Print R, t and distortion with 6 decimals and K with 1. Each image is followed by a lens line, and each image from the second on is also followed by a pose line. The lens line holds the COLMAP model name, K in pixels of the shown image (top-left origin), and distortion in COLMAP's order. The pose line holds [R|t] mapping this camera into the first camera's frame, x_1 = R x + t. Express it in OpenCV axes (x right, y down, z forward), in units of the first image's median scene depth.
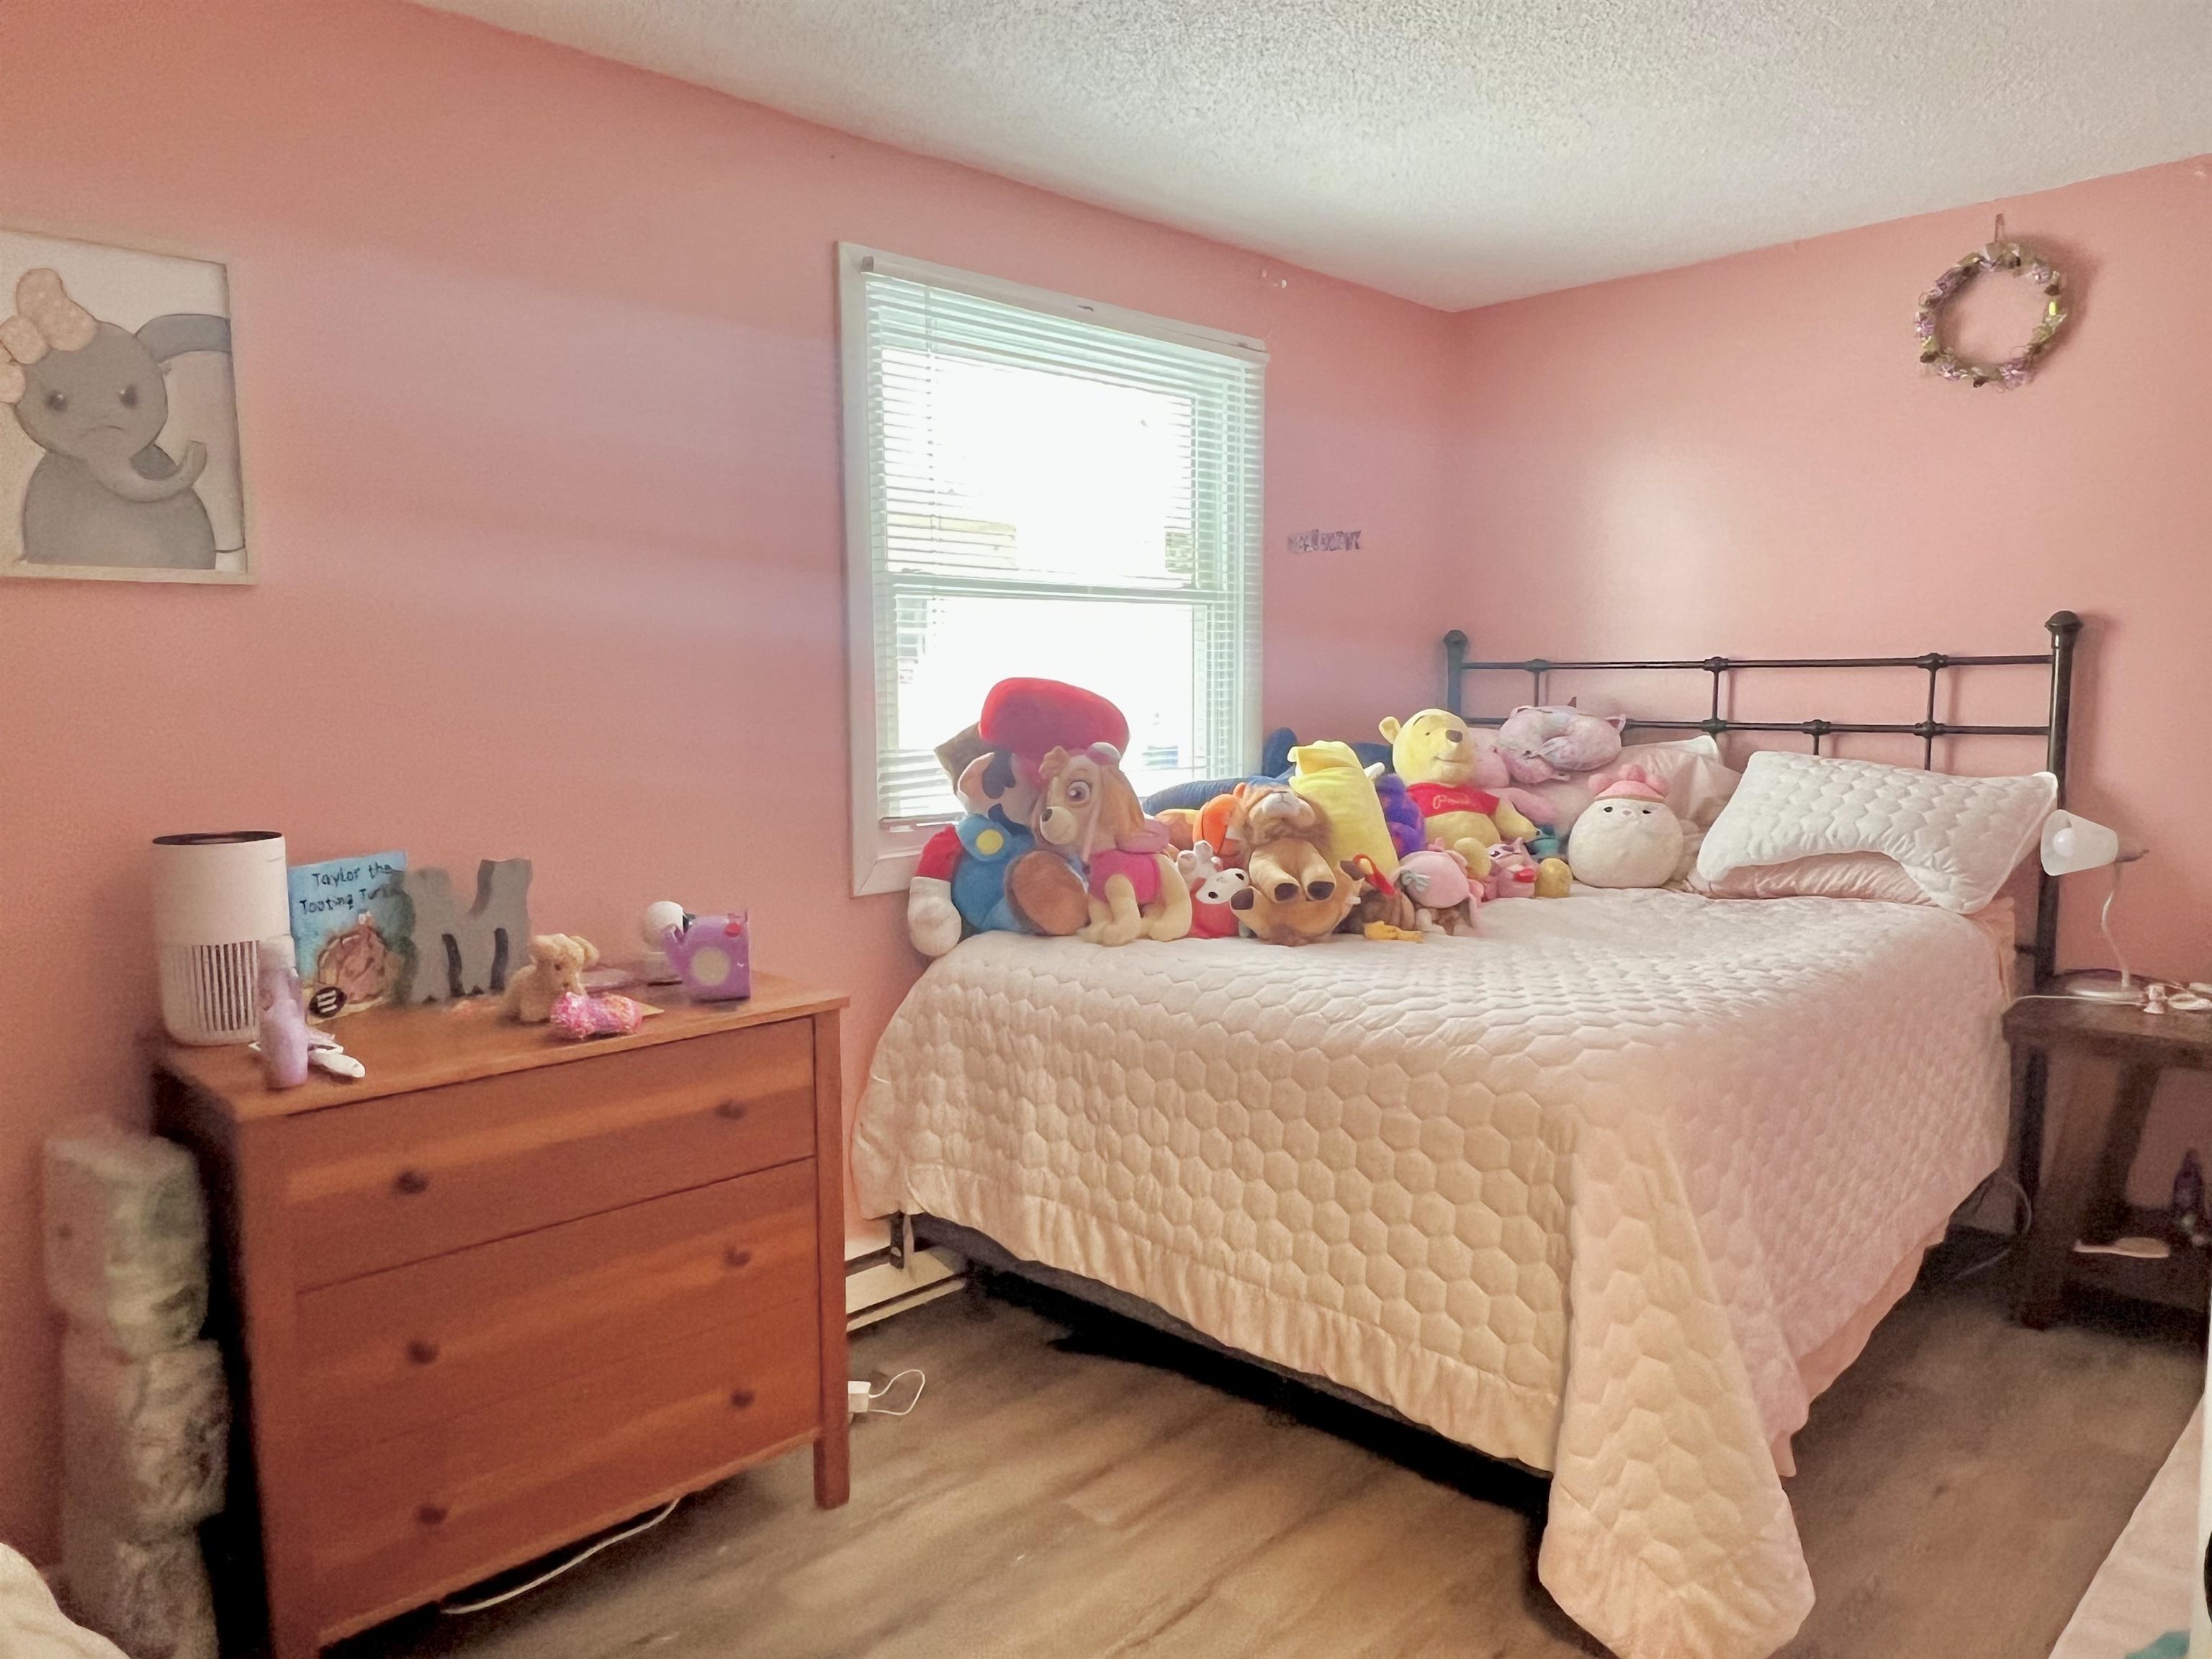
lens RADIAL K [[1488.1, 0, 1103.5], [0, 1488.1, 830.4], [0, 0, 1]] dist [0.002923, -0.001094]
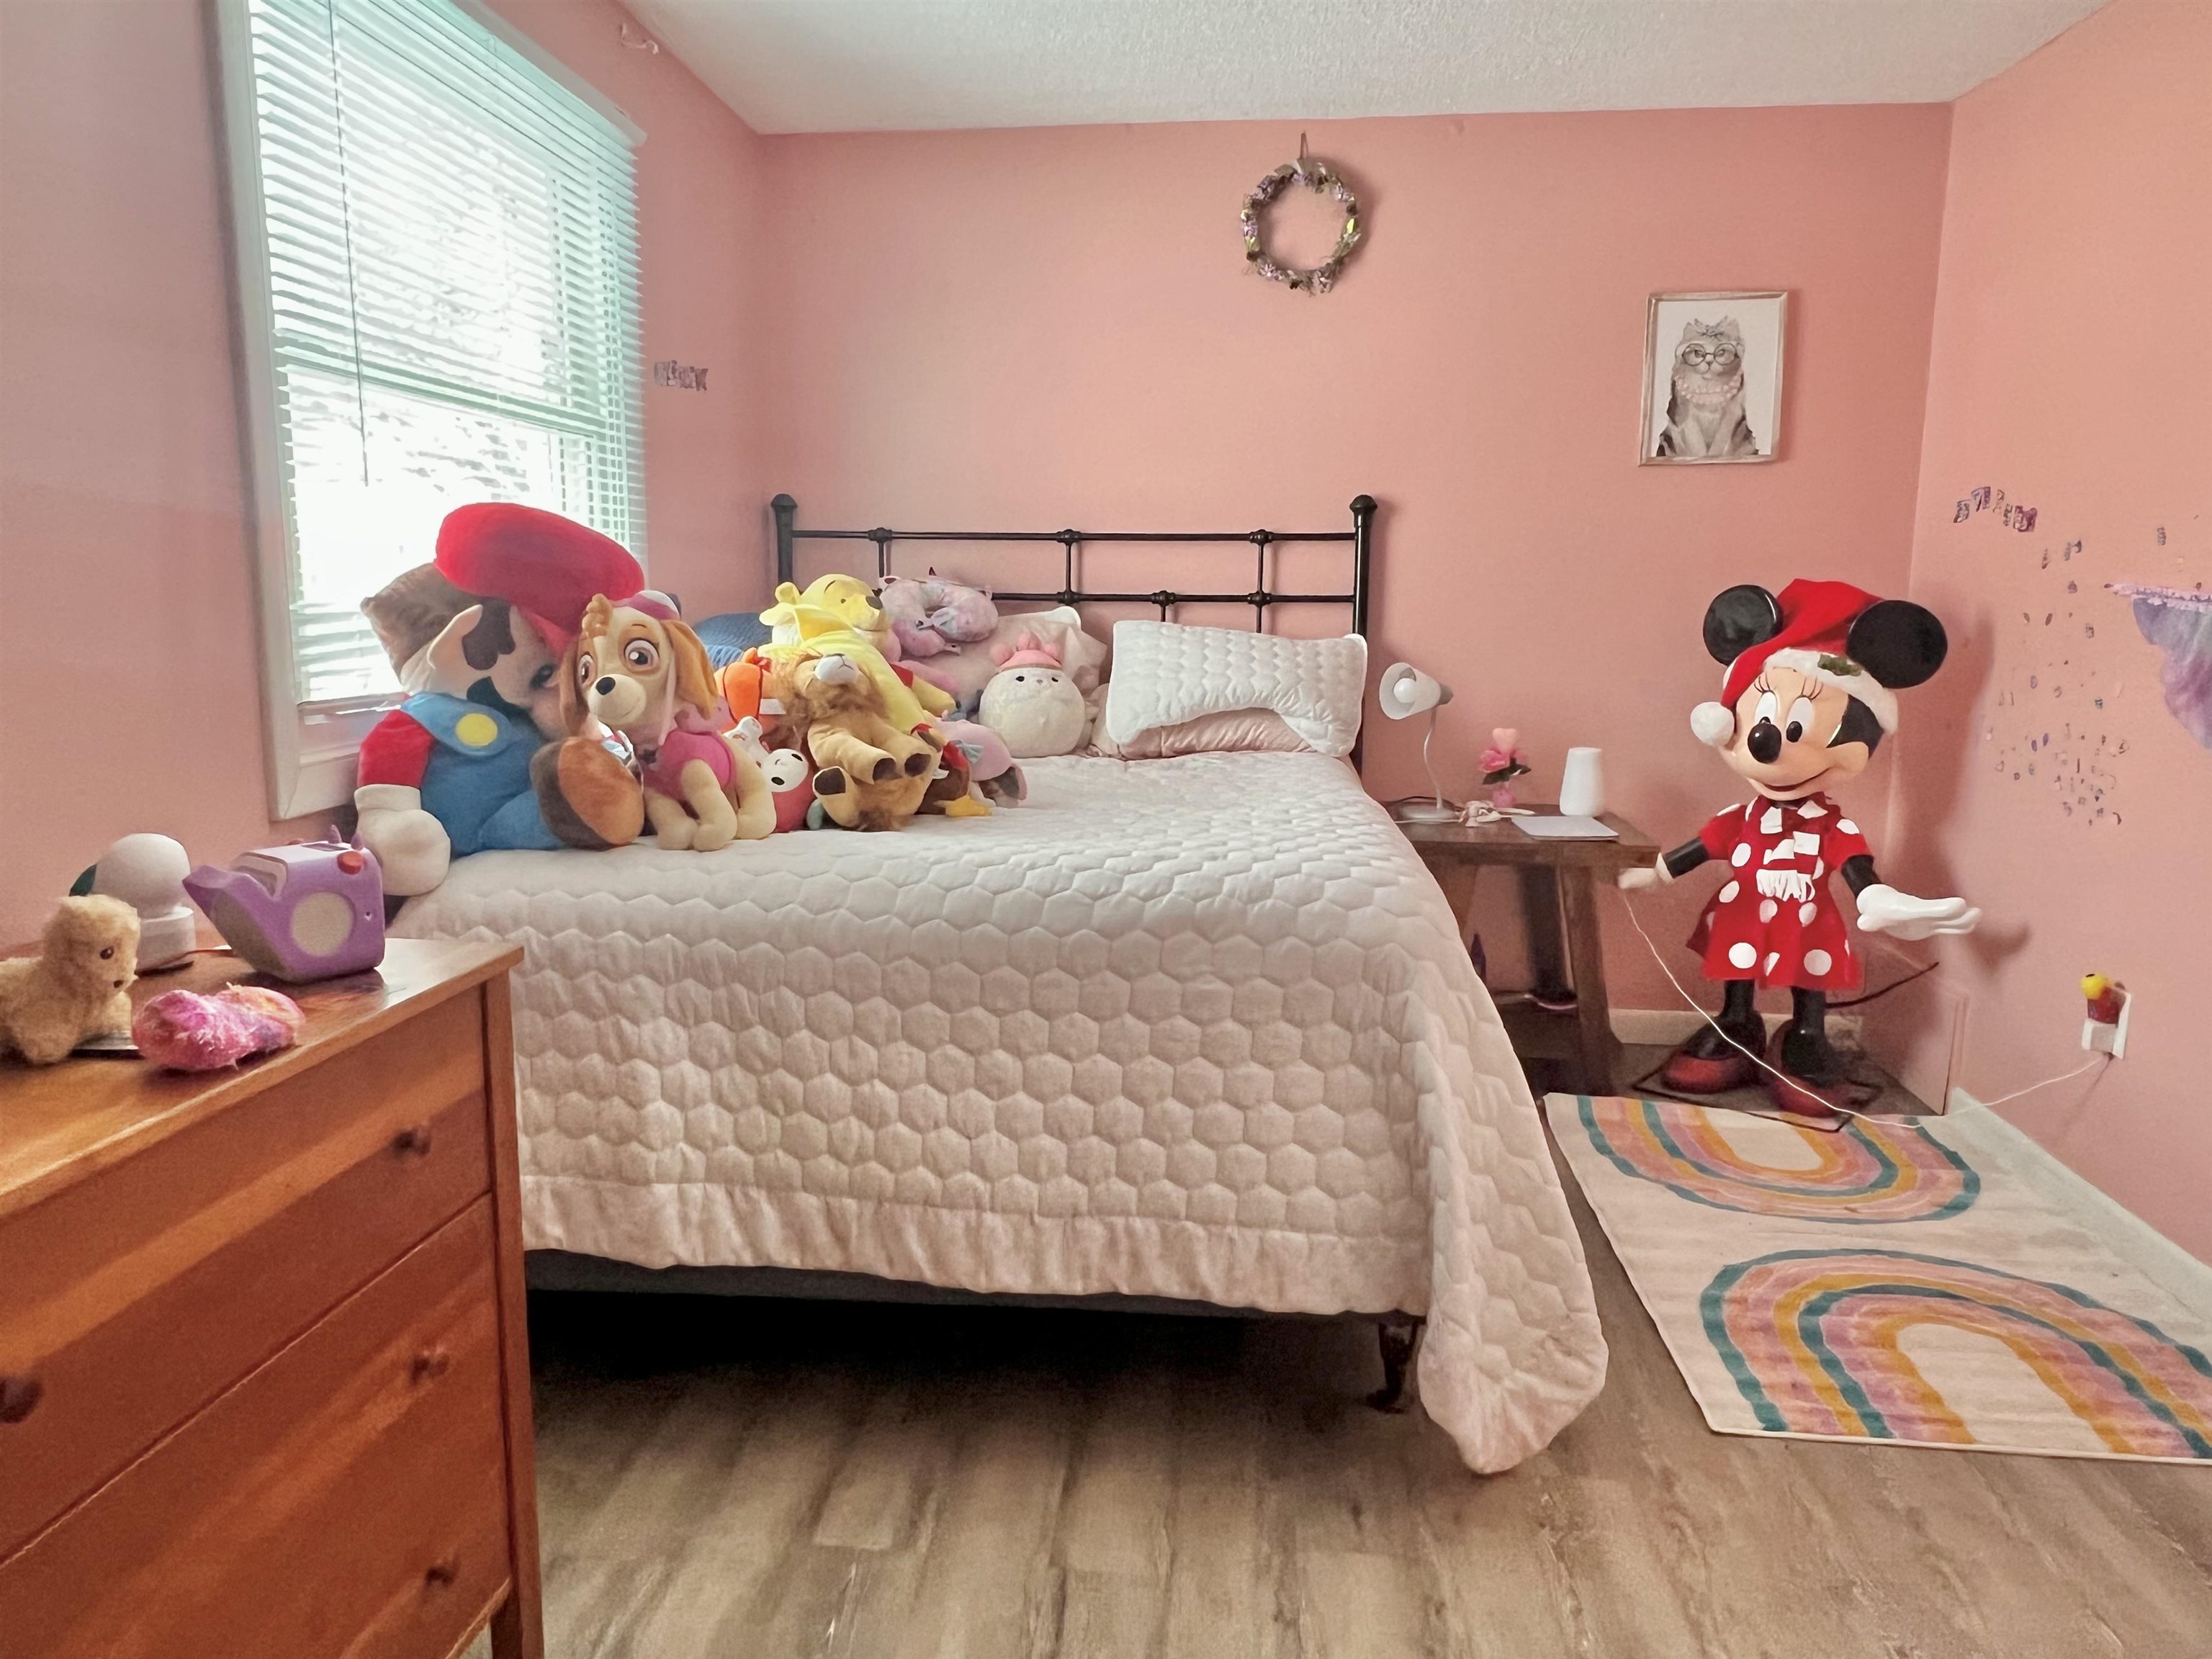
lens RADIAL K [[1488.1, 0, 1103.5], [0, 1488.1, 831.5], [0, 0, 1]] dist [0.002923, -0.001094]
pose [[0.775750, -0.088573, 0.624793, -0.304106], [0.051425, 0.995681, 0.077300, 0.016922], [-0.628941, -0.027835, 0.776954, 0.246375]]
